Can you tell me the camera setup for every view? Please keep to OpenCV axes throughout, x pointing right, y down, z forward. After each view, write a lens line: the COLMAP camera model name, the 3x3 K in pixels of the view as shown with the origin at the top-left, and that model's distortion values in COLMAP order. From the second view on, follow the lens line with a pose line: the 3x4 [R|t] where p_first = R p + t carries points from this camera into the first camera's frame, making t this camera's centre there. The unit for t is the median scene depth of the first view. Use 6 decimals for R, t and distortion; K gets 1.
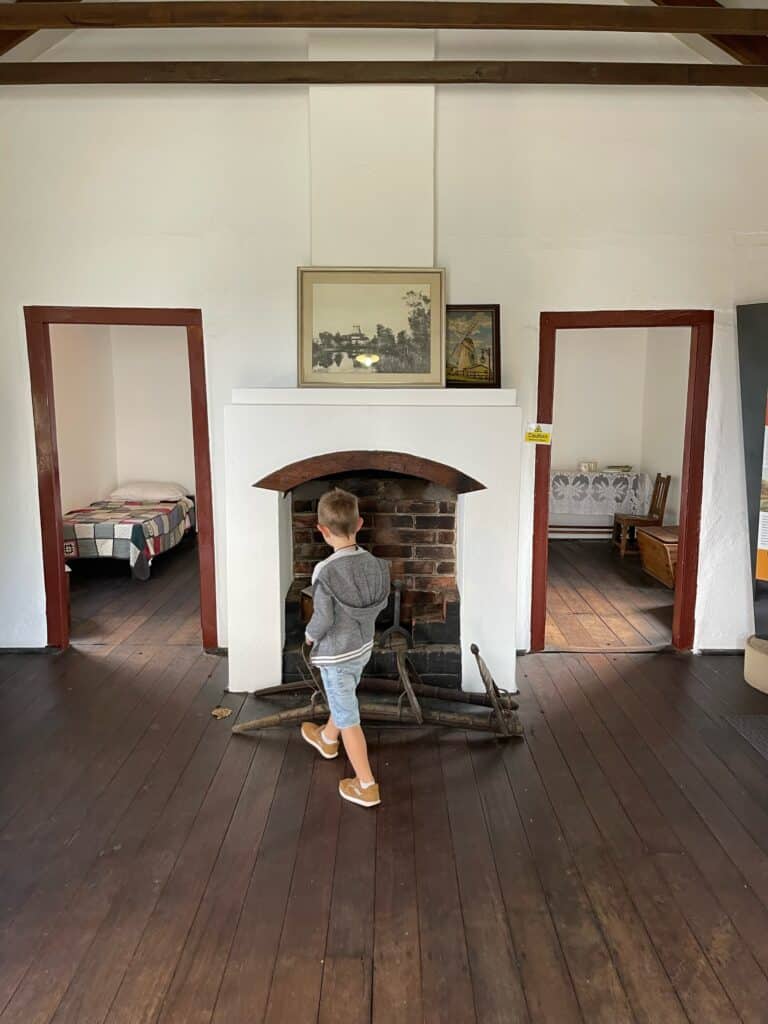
lens RADIAL K [[796.3, 0, 383.3], [0, 796.3, 510.7], [0, 0, 1]] dist [0.004478, 0.001940]
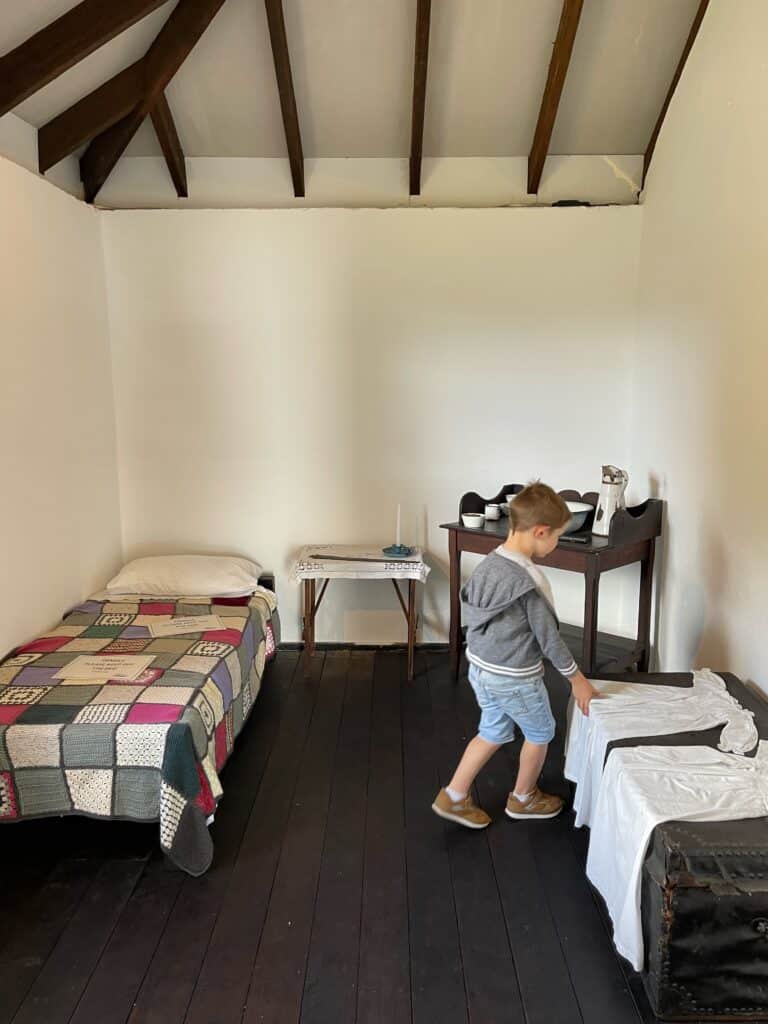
lens RADIAL K [[796.3, 0, 385.1], [0, 796.3, 512.1], [0, 0, 1]] dist [0.004478, 0.001940]
pose [[0.999998, -0.001611, -0.001445, -0.213027], [0.001627, 0.999941, 0.010762, -0.084723], [0.001428, -0.010764, 0.999941, 0.634323]]
